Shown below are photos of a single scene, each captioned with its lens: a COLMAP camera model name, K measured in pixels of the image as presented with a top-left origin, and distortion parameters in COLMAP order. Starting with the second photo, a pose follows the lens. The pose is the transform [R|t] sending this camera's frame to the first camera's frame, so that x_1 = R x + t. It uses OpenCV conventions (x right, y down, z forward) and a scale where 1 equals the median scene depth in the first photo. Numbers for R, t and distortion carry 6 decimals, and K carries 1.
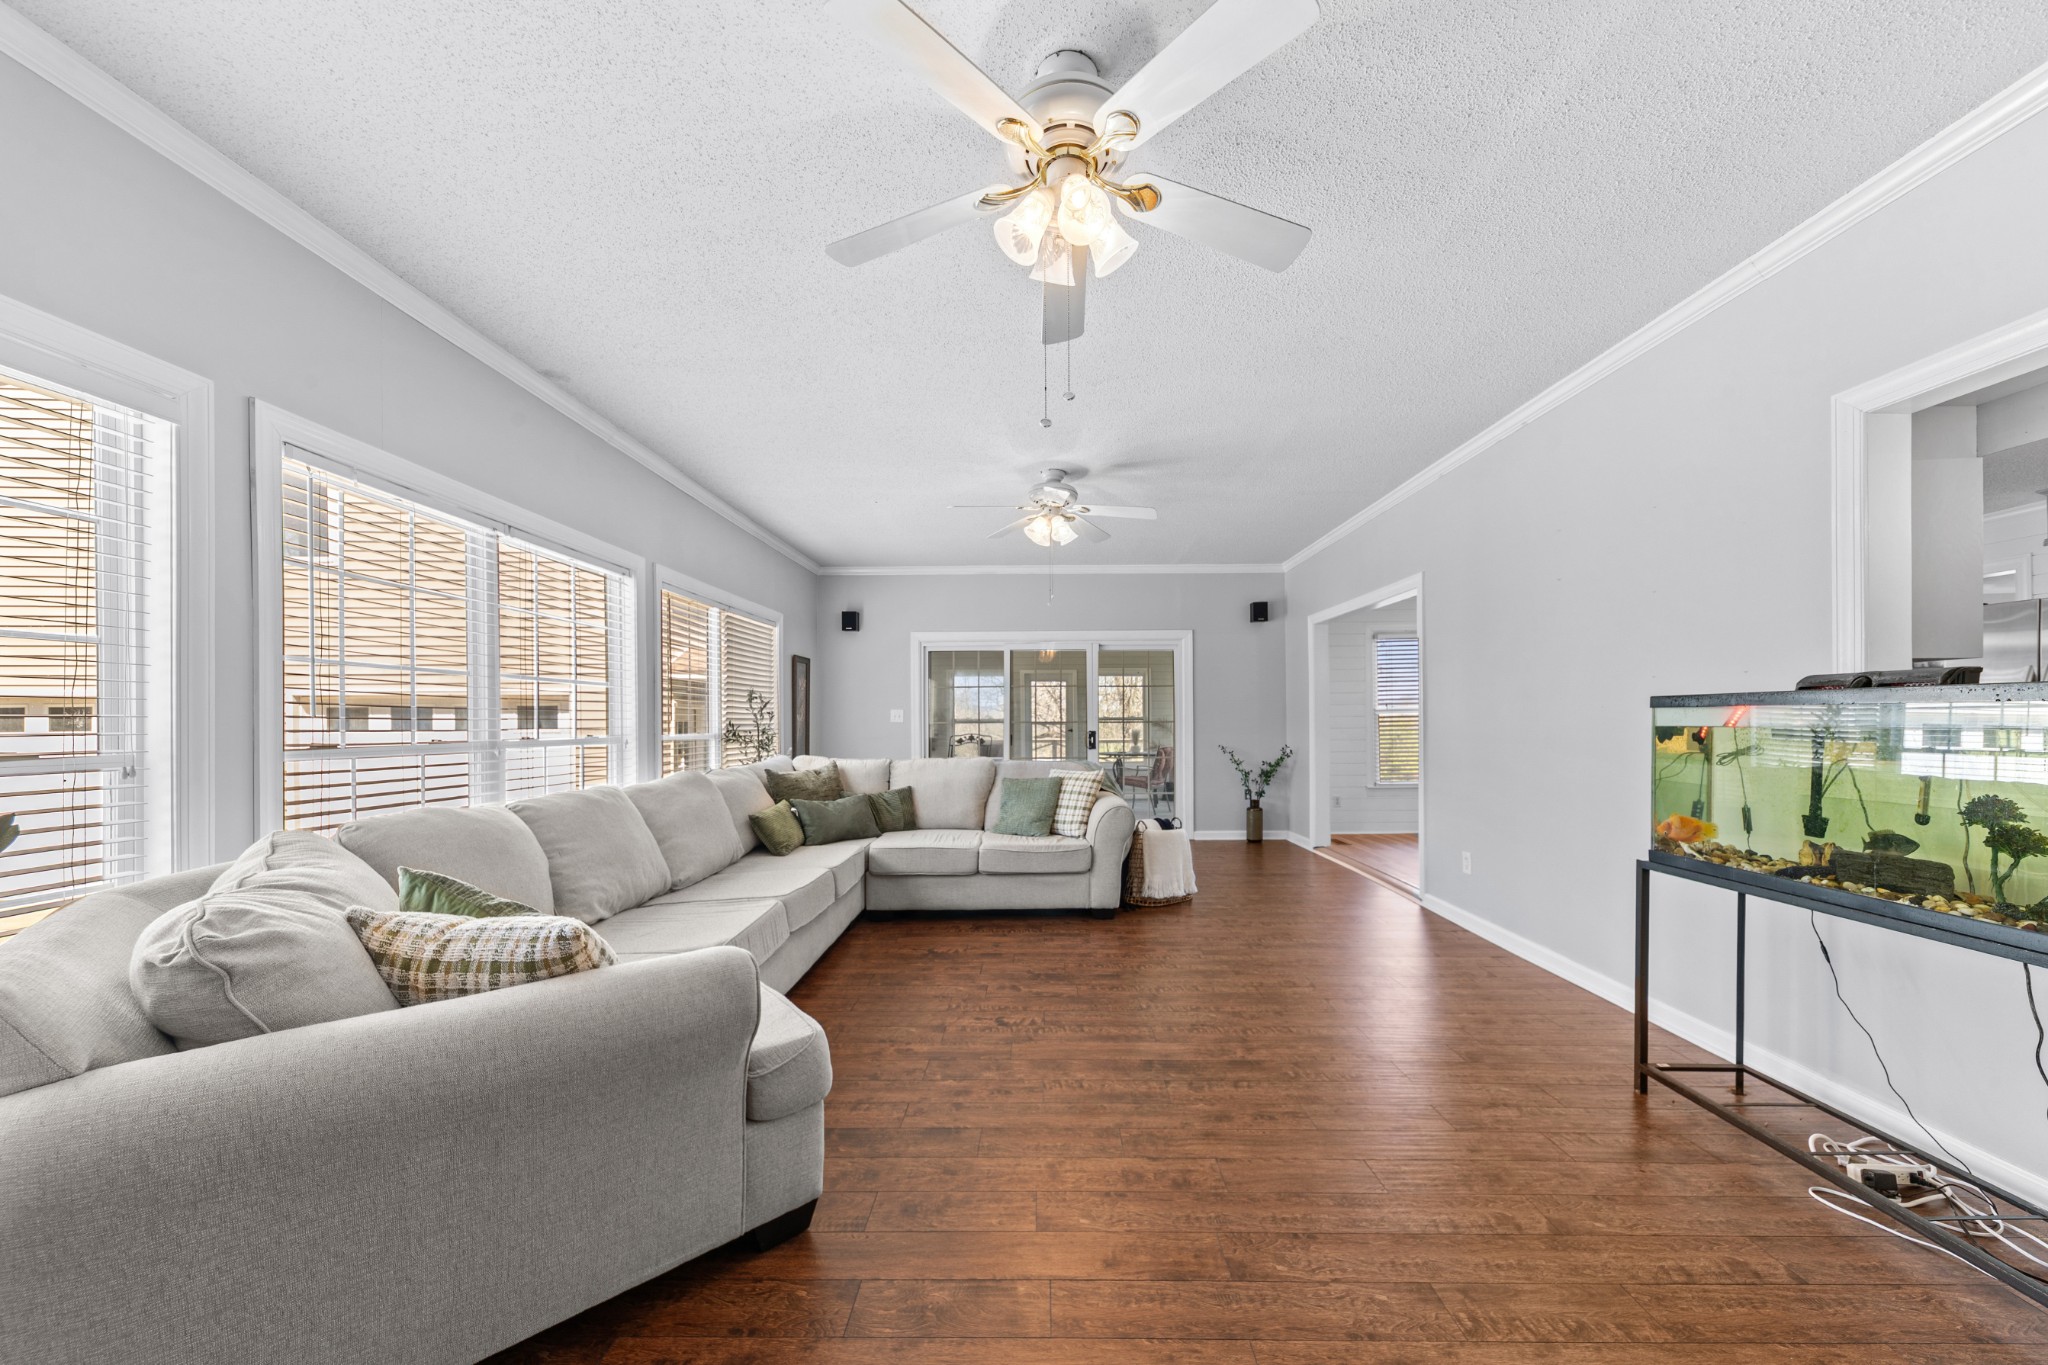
lens RADIAL K [[724.2, 0, 1023.2], [0, 724.2, 714.4], [0, 0, 1]] dist [0.009217, -0.000072]
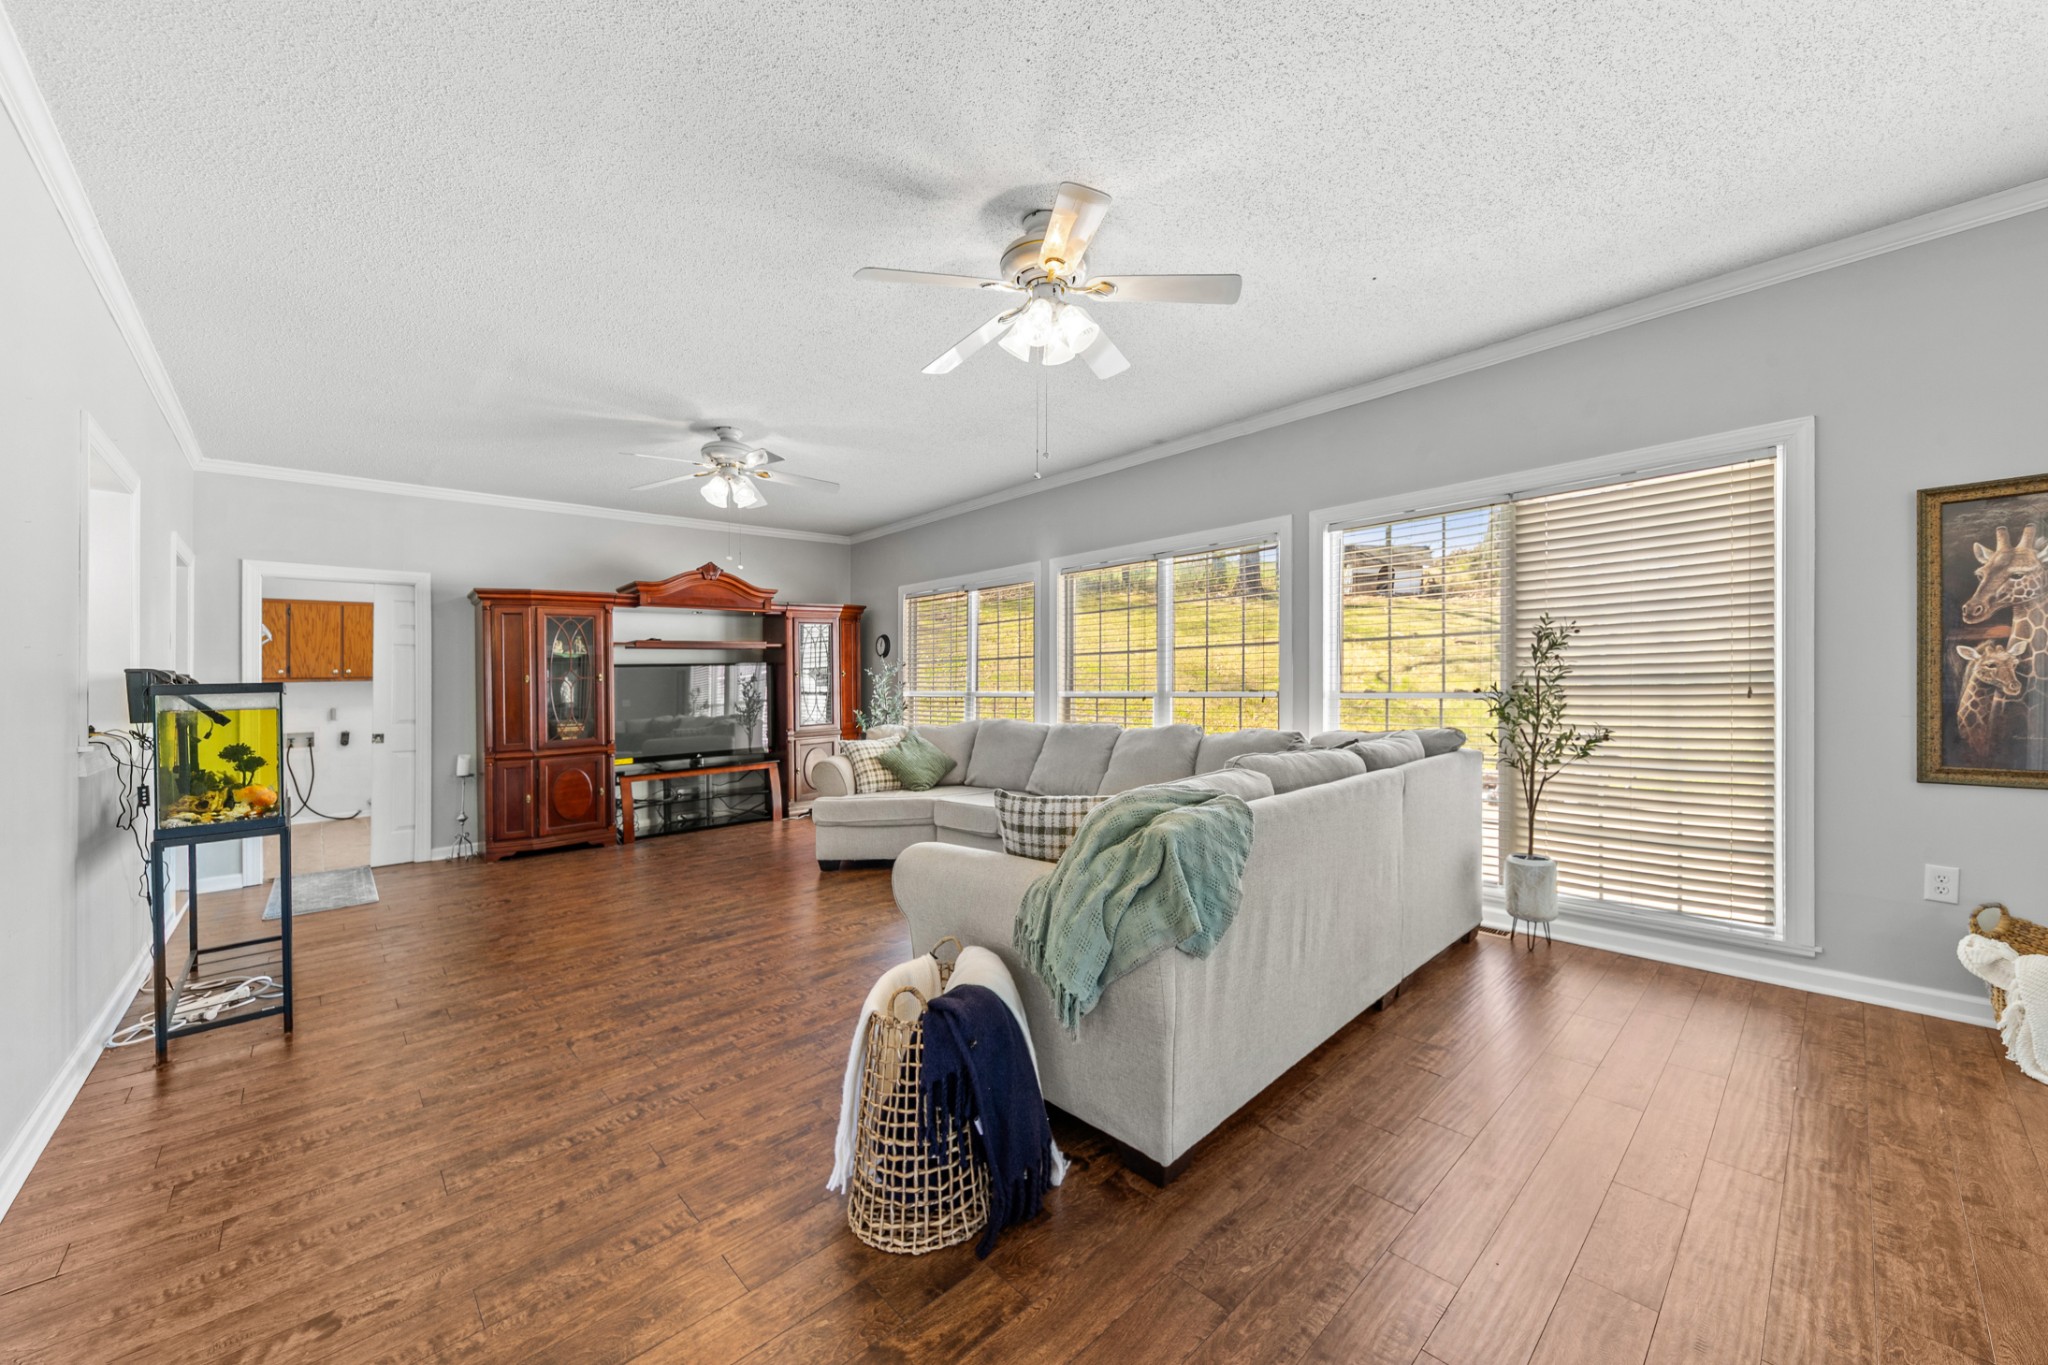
lens RADIAL K [[724.2, 0, 1023.2], [0, 724.2, 714.4], [0, 0, 1]] dist [0.009217, -0.000072]
pose [[-0.707421, 0.048211, -0.705147, 0.732016], [0.031363, 0.998829, 0.036826, 0.013298], [0.706096, 0.003936, -0.708105, 2.354526]]
